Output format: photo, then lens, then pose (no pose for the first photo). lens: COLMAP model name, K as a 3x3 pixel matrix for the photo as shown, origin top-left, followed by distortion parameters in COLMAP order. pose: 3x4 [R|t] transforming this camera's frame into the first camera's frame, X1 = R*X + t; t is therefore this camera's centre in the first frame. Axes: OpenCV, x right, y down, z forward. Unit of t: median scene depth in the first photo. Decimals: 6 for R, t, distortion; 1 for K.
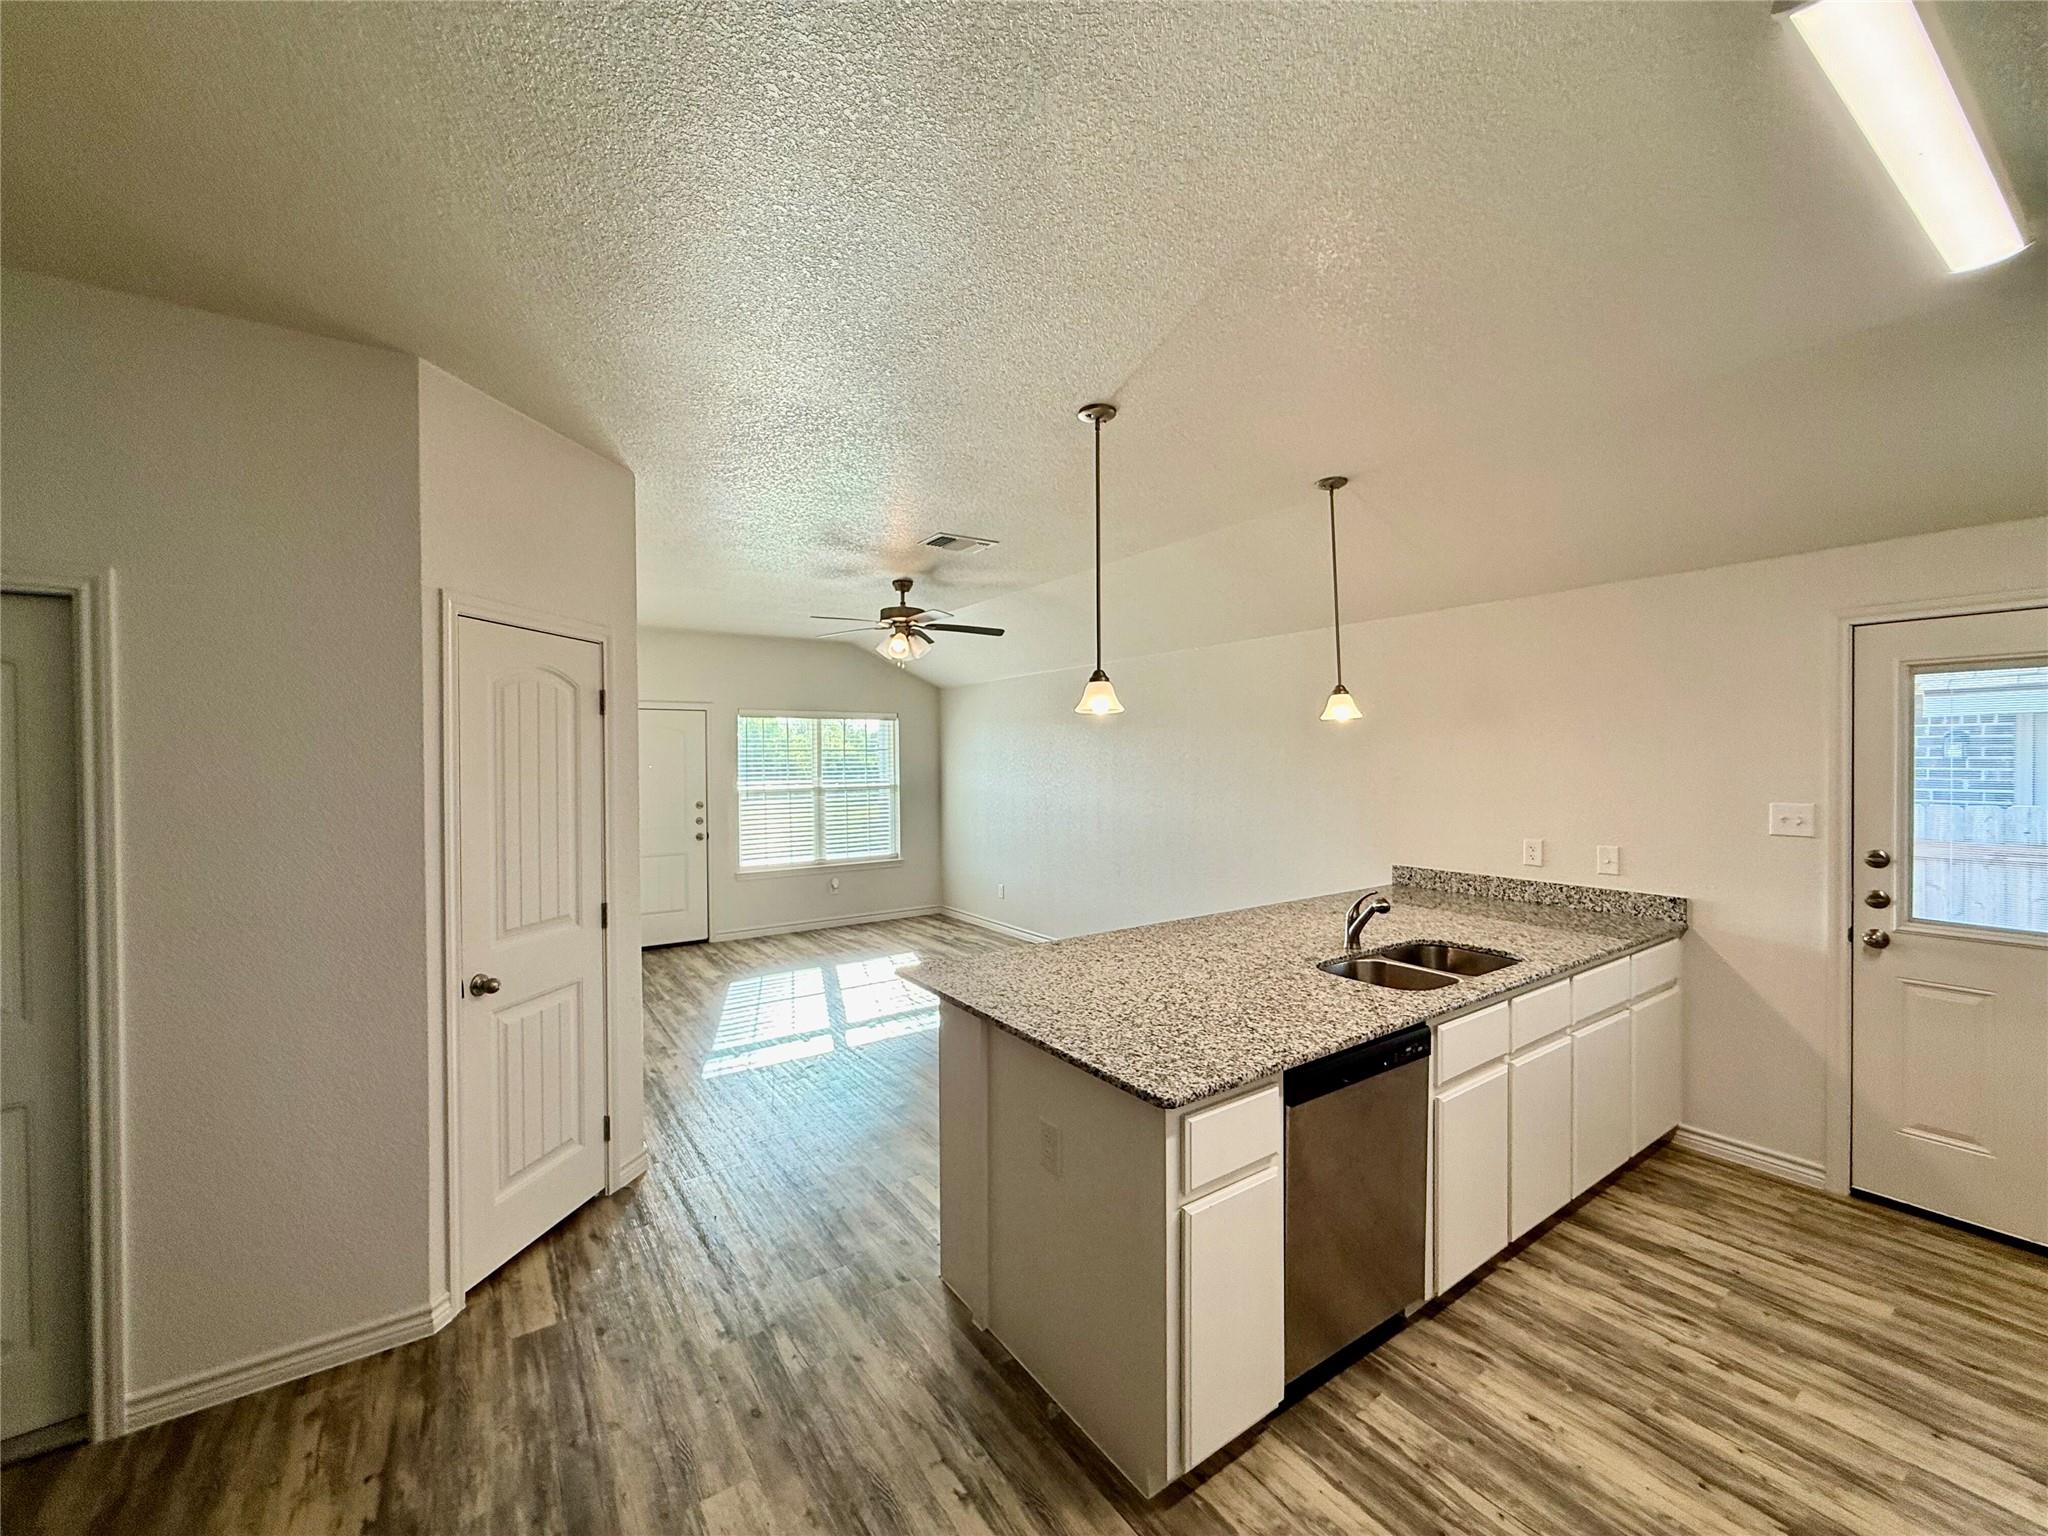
lens RADIAL K [[817.1, 0, 1021.6], [0, 817.1, 770.7], [0, 0, 1]] dist [0.002626, 0.000144]
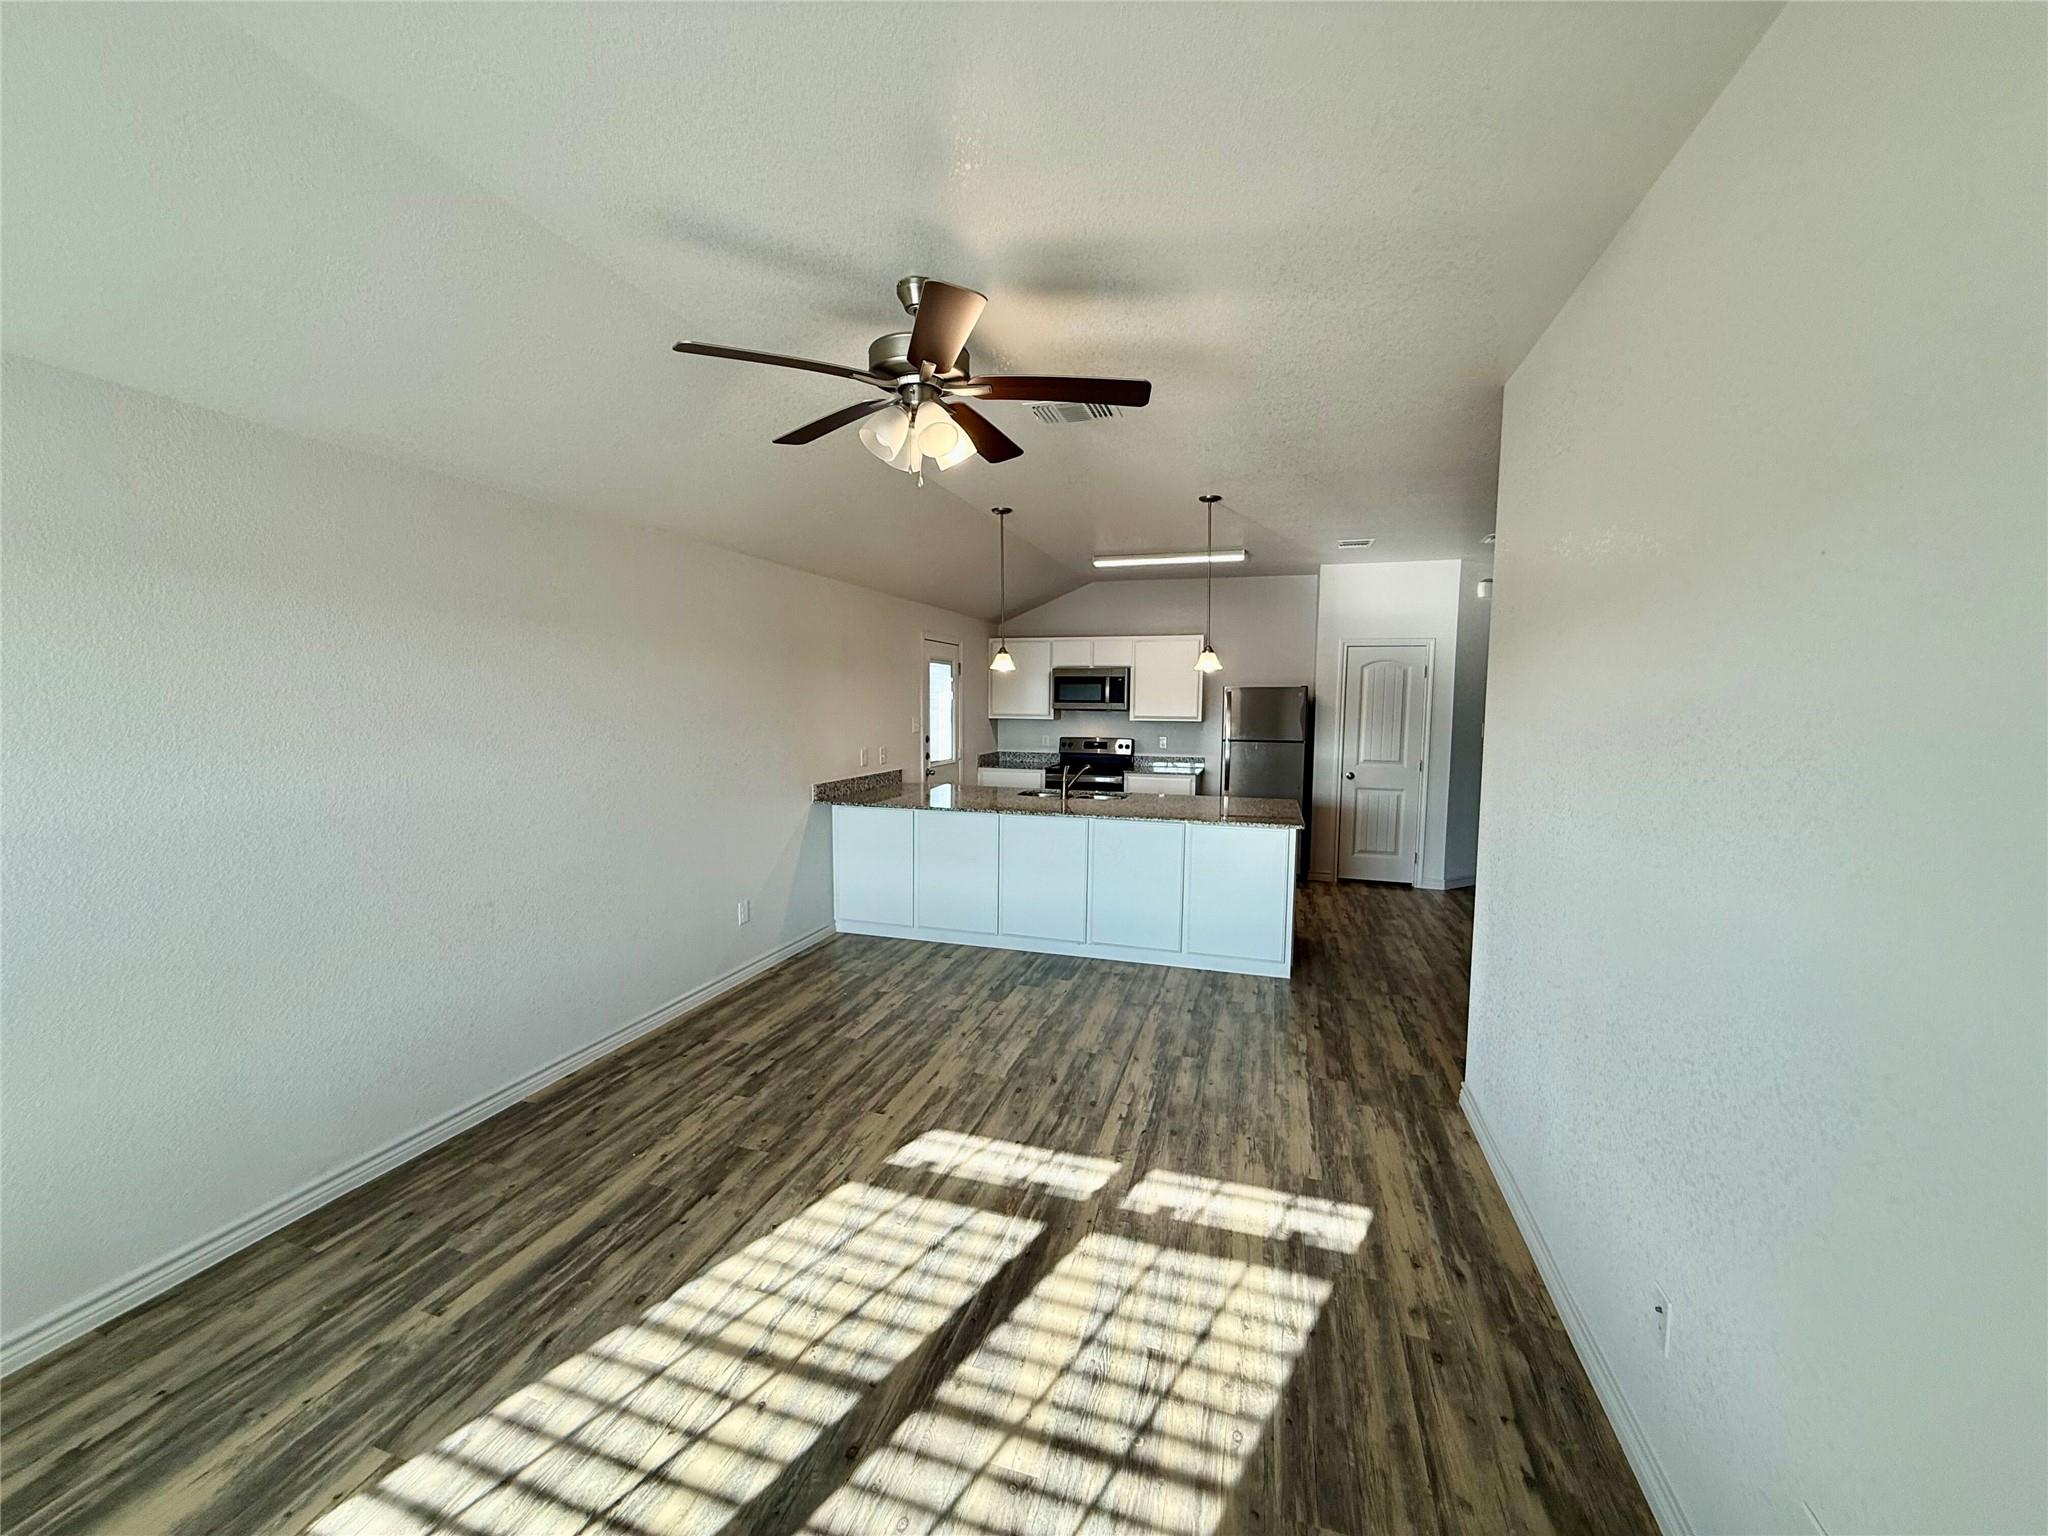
lens RADIAL K [[817.1, 0, 1026.1], [0, 817.1, 770.1], [0, 0, 1]] dist [0.002626, 0.000144]
pose [[-0.625624, -0.068071, 0.777149, -0.987604], [0.007214, 0.995638, 0.093016, -0.020083], [-0.780091, 0.063800, -0.622404, 2.266213]]
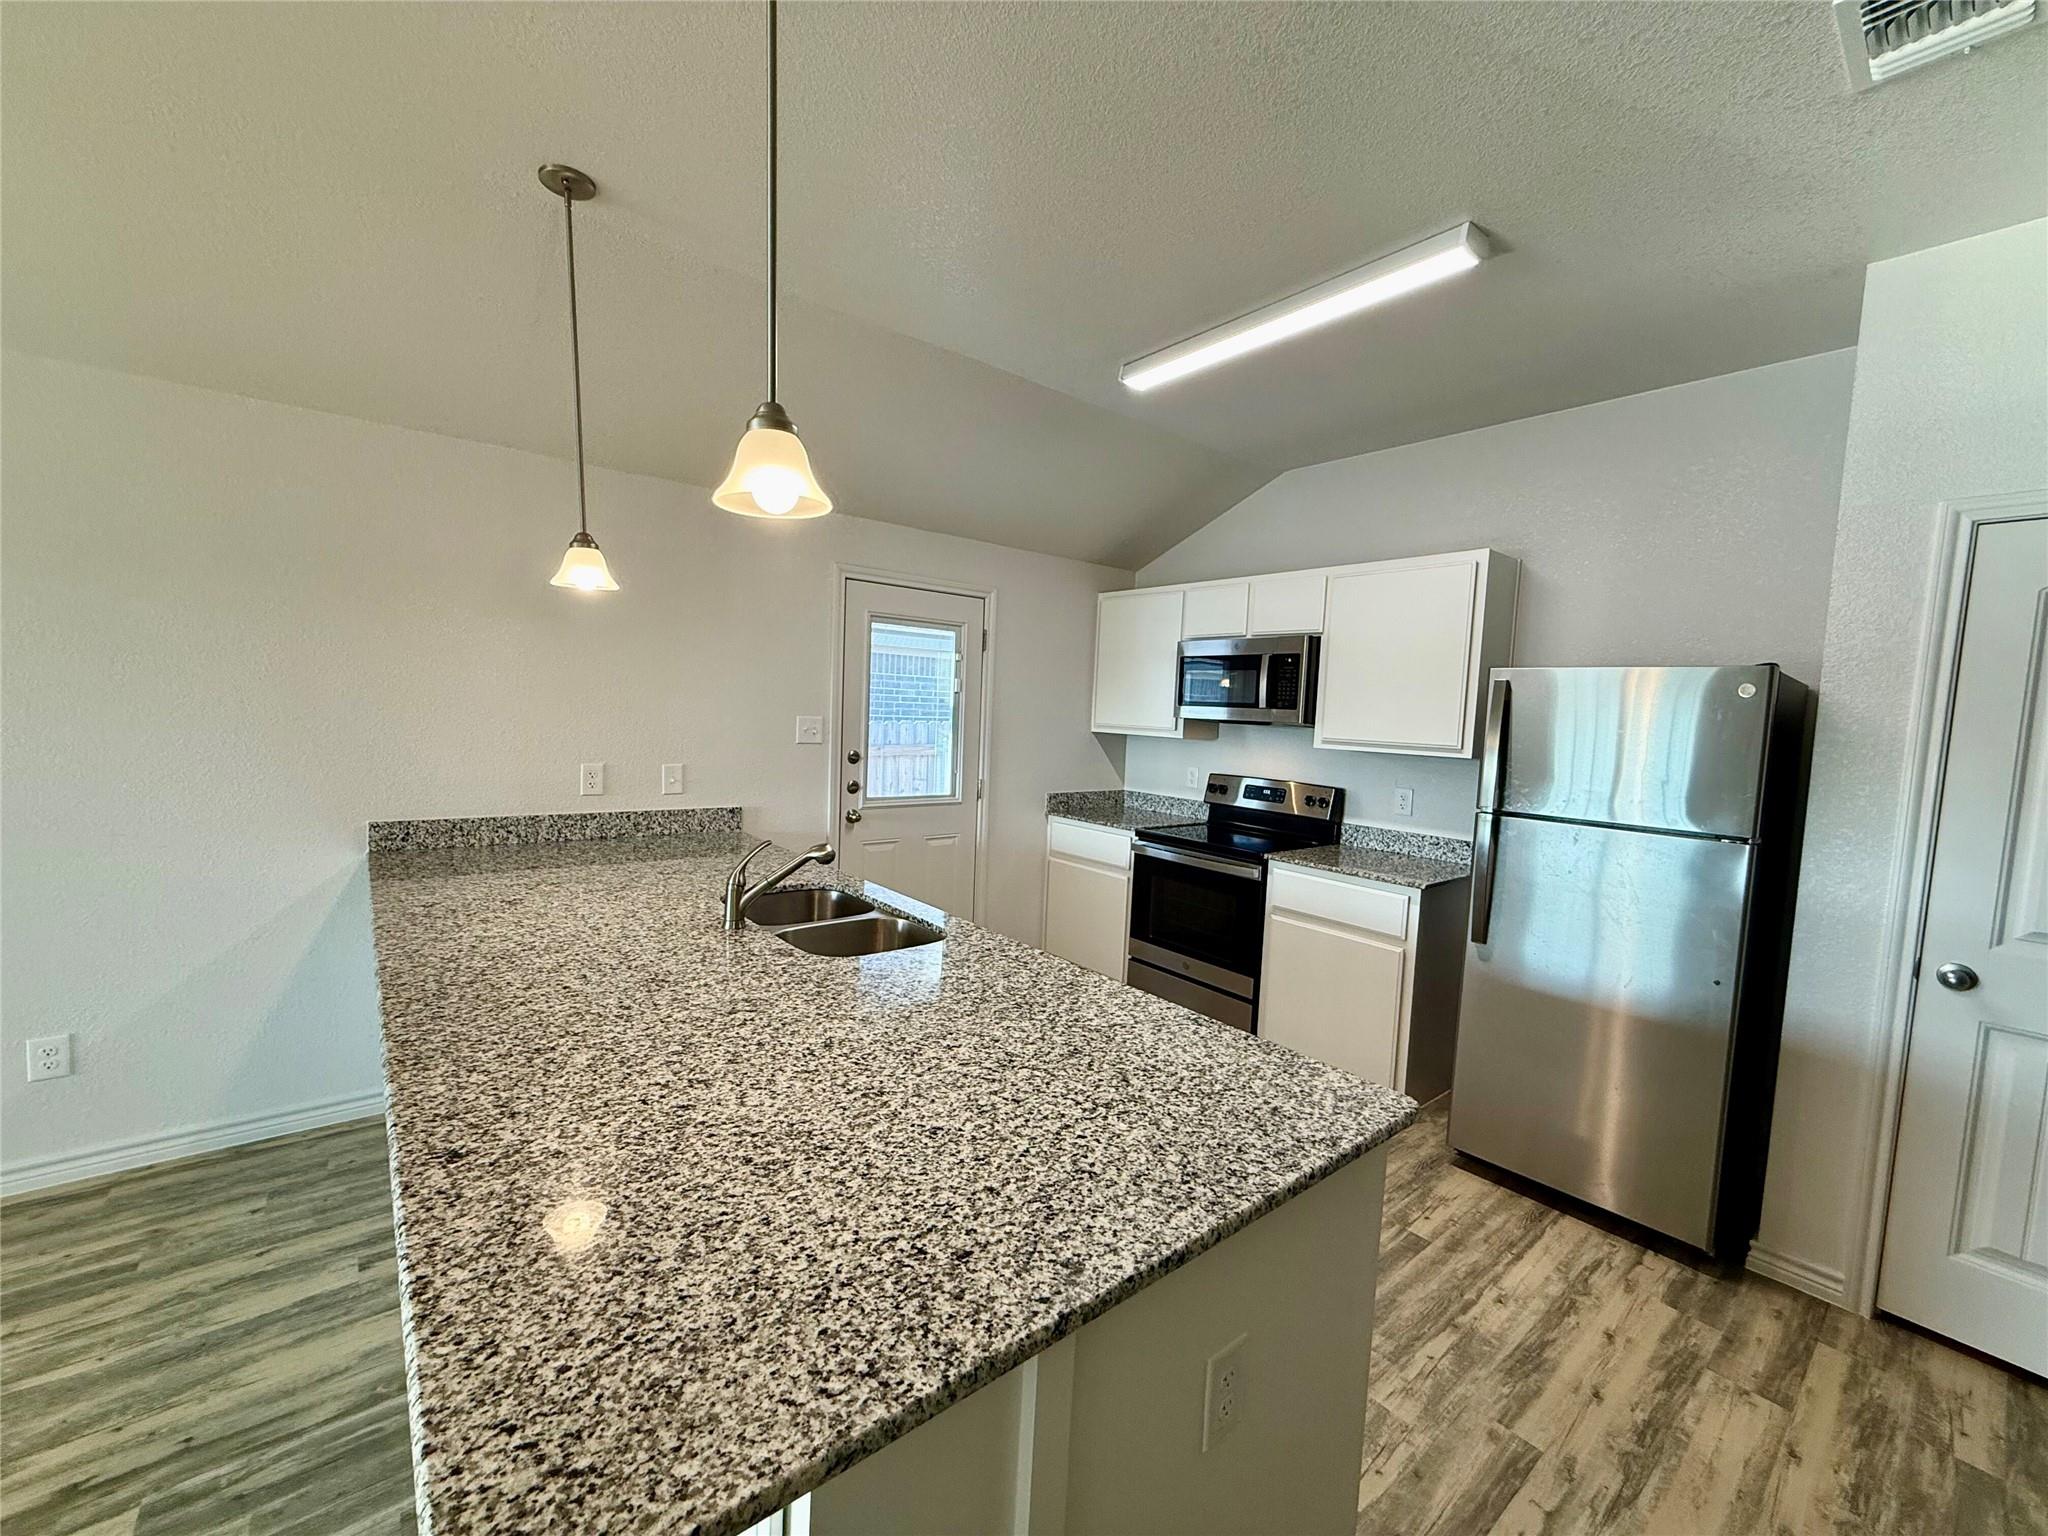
lens RADIAL K [[817.1, 0, 1019.8], [0, 817.1, 772.8], [0, 0, 1]] dist [0.002626, 0.000144]
pose [[-0.081441, -0.076188, 0.993762, -0.311672], [-0.027058, 0.996876, 0.074209, 0.026467], [-0.996311, -0.020846, -0.083248, 0.842709]]
